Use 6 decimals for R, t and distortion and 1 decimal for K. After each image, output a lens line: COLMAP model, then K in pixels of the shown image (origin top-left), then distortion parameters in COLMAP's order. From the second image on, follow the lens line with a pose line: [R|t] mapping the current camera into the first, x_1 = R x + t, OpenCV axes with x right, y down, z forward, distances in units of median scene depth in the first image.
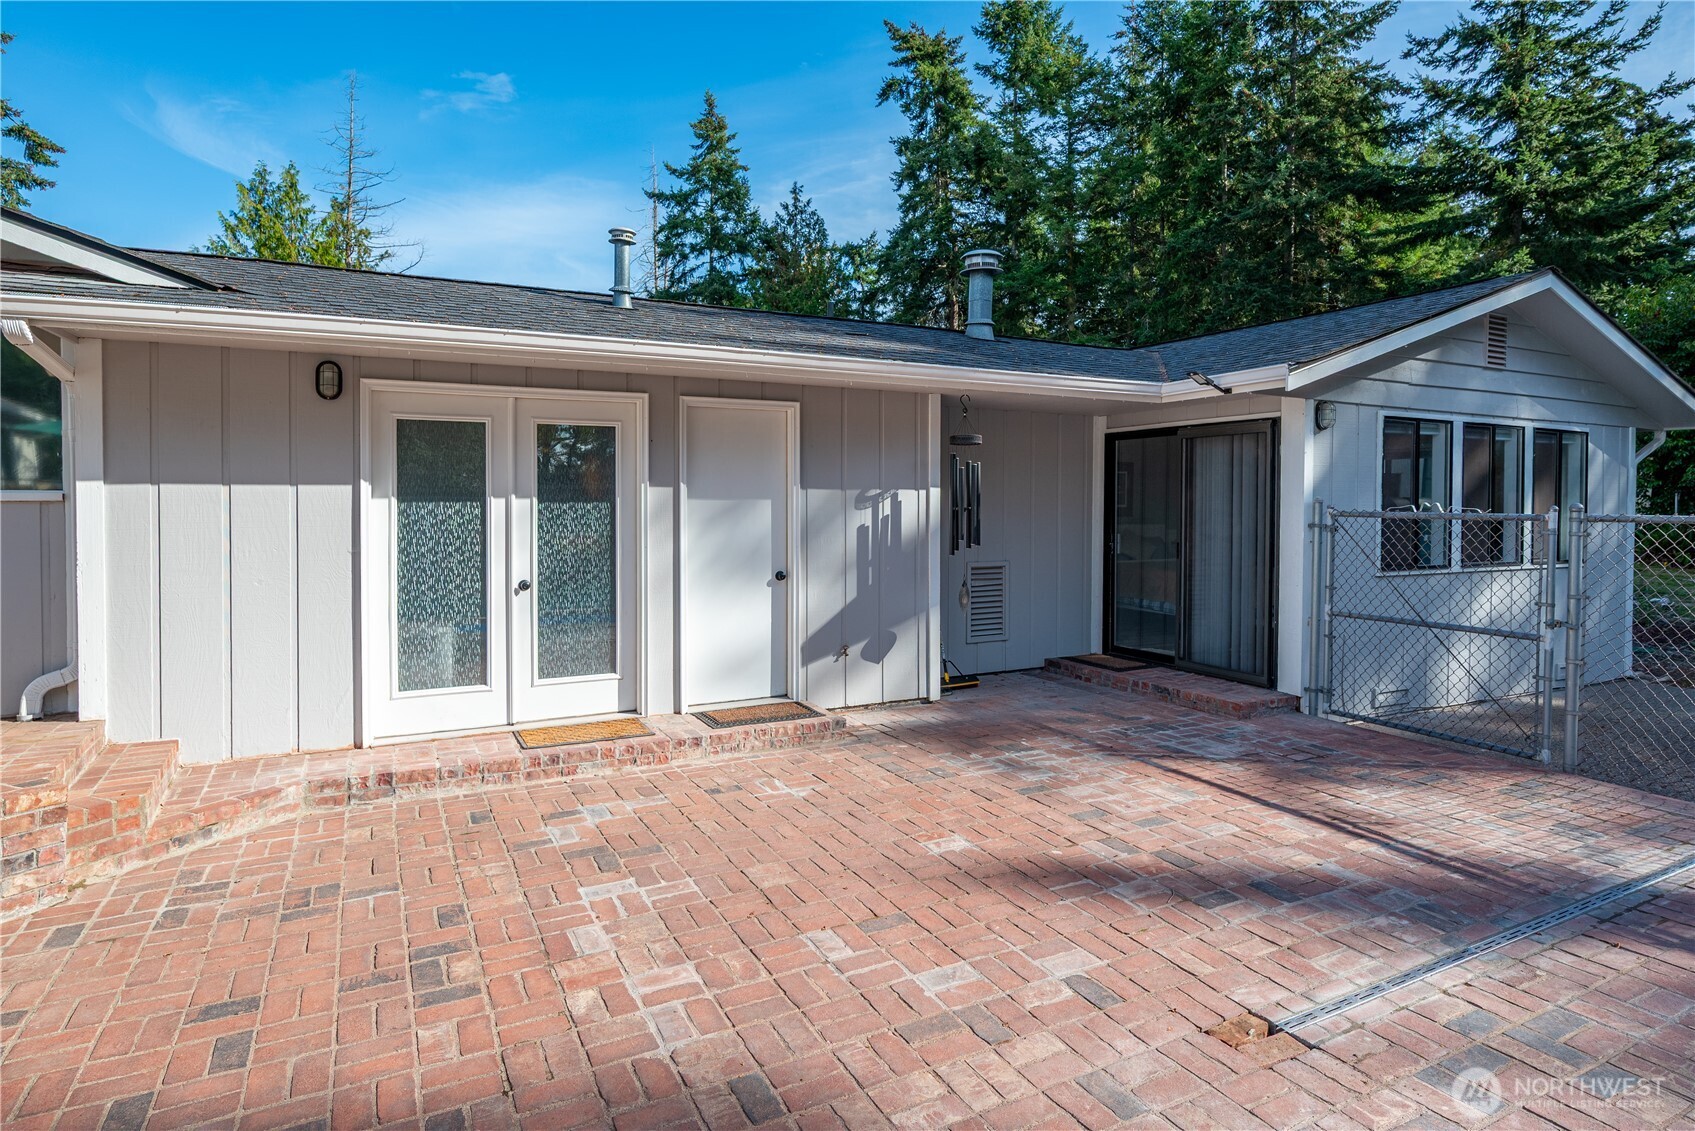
lens RADIAL K [[874.2, 0, 777.8], [0, 874.2, 533.0], [0, 0, 1]] dist [0.003110, -0.001285]
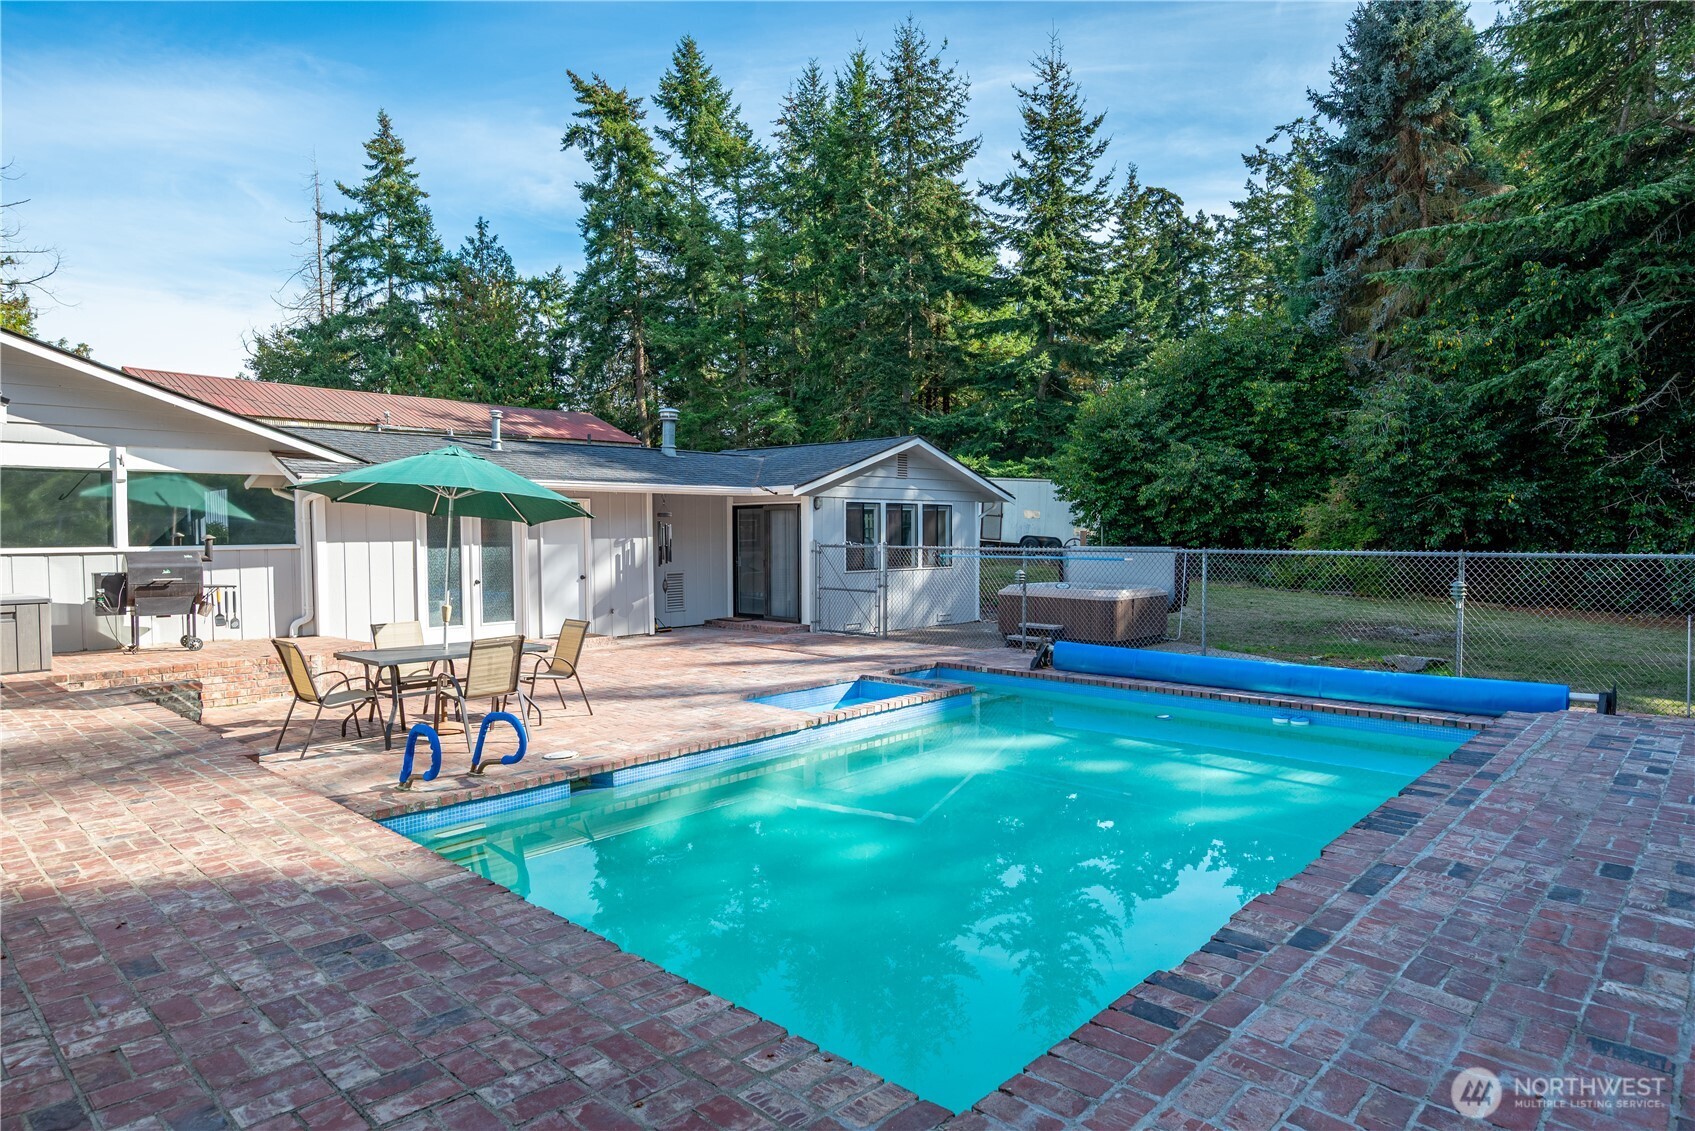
lens RADIAL K [[980.3, 0, 844.7], [0, 980.3, 569.1], [0, 0, 1]] dist [-0.008791, 0.000491]
pose [[0.918256, -0.021478, 0.395405, -0.052293], [0.018834, 0.999767, 0.010567, 0.001922], [-0.395540, -0.002256, 0.918446, -0.218647]]
